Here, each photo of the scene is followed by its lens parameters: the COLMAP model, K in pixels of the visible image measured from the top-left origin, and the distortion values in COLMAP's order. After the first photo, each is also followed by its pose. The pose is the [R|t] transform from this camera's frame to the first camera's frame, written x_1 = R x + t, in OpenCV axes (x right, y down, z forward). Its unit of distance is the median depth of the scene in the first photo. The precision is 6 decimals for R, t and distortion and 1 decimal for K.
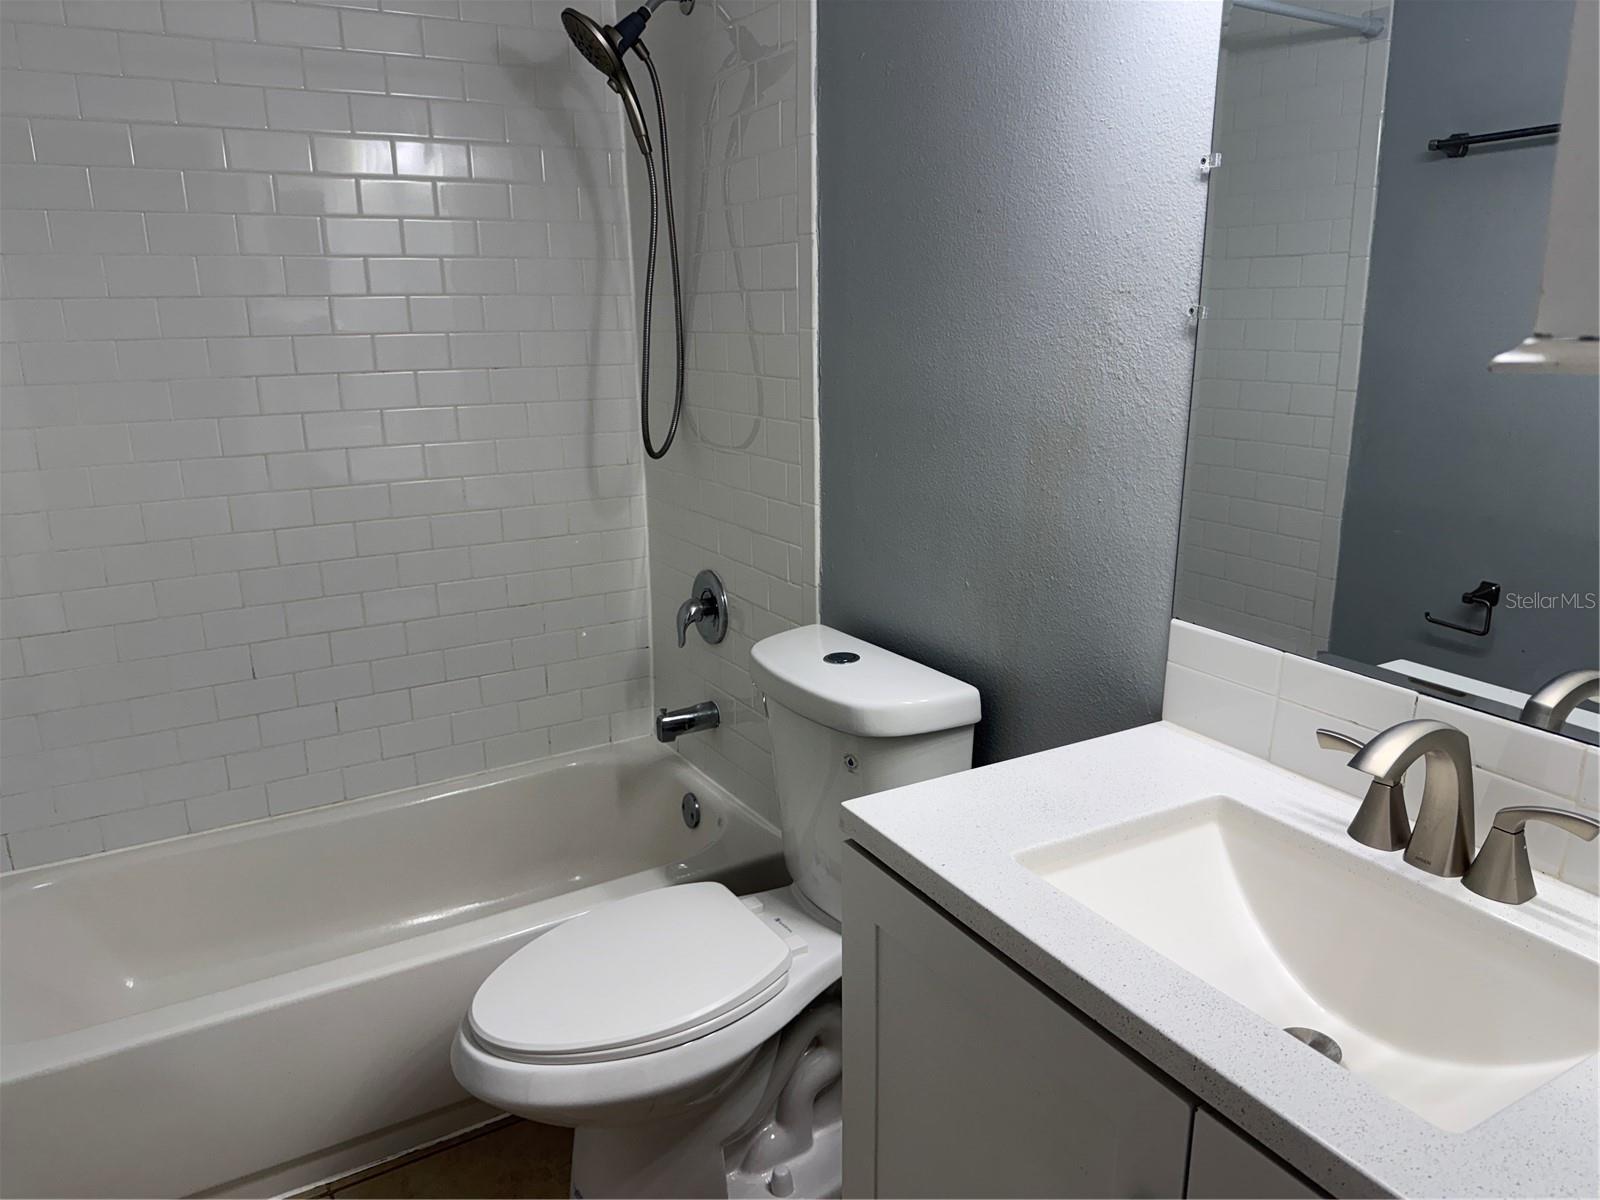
lens RADIAL K [[1123.4, 0, 797.6], [0, 1123.4, 607.3], [0, 0, 1]] dist [0.157512, -0.294102]
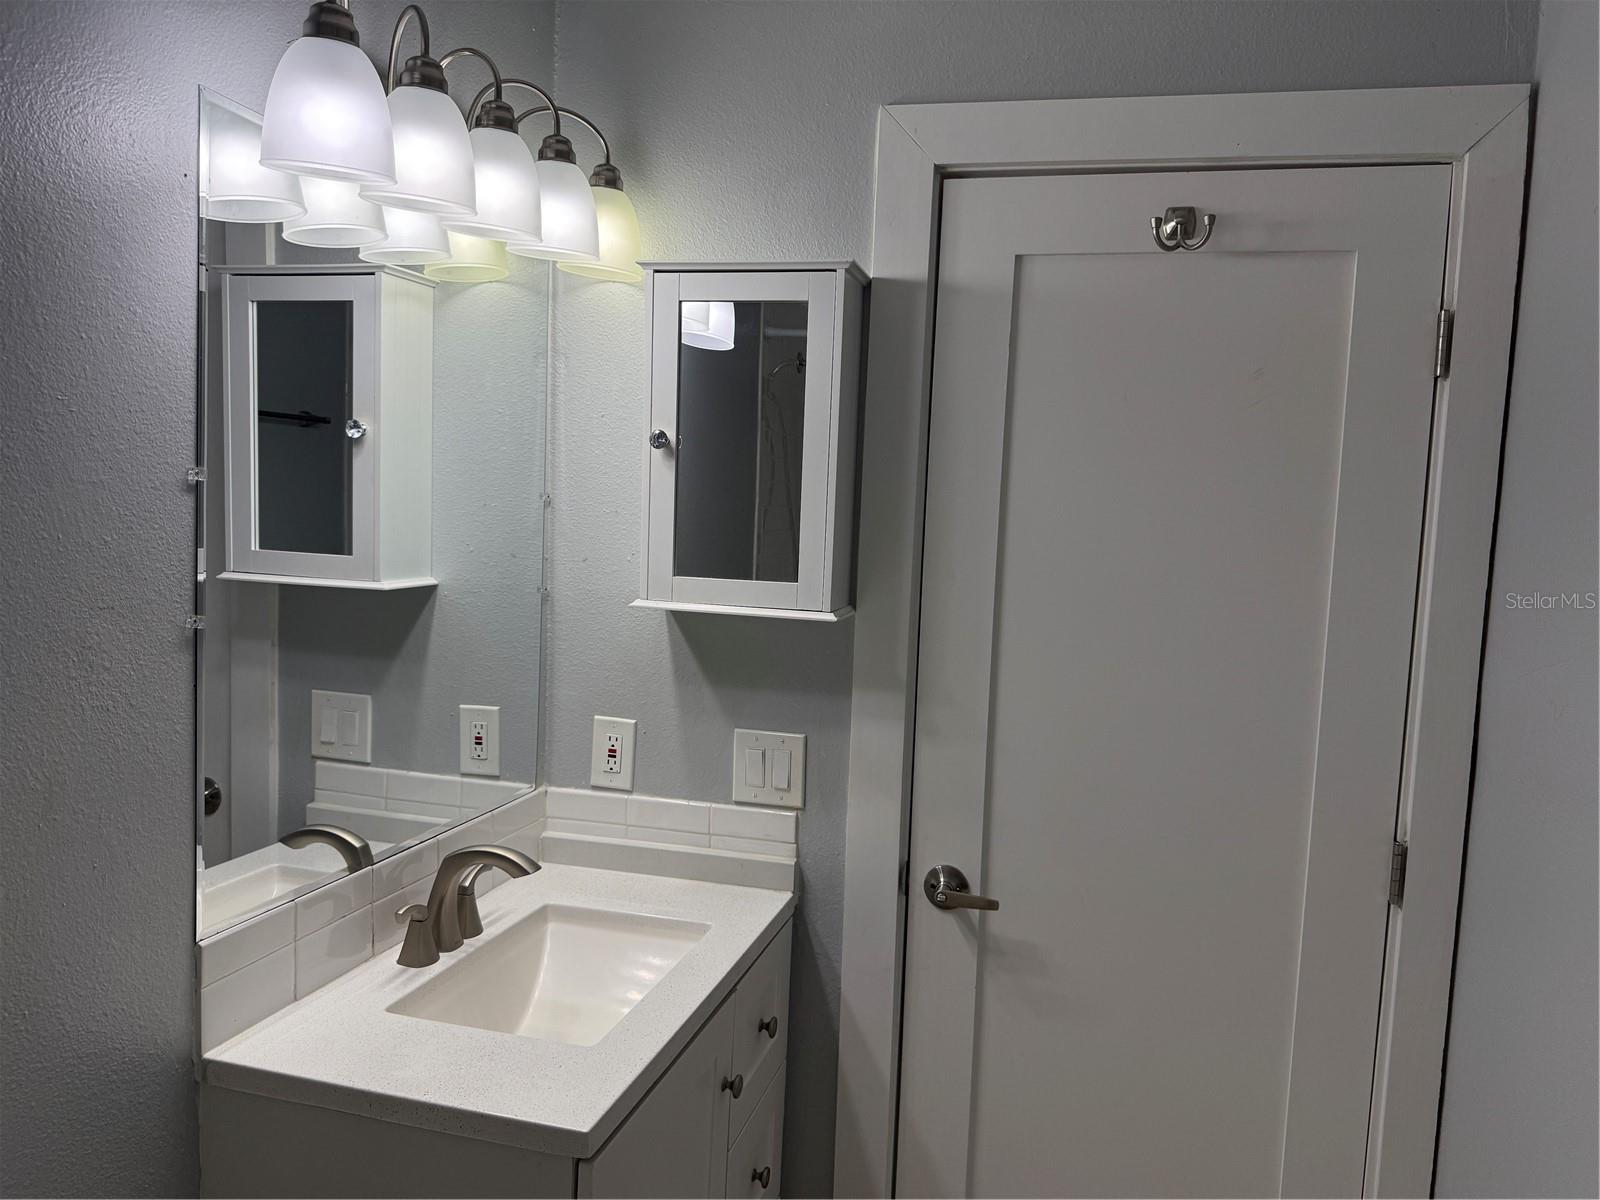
lens RADIAL K [[1123.4, 0, 797.6], [0, 1123.4, 607.3], [0, 0, 1]] dist [0.157512, -0.294102]
pose [[-0.700392, -0.090758, 0.707965, -0.660310], [0.138402, 0.955788, 0.259449, -0.437931], [-0.700211, 0.279699, -0.656866, 1.243851]]
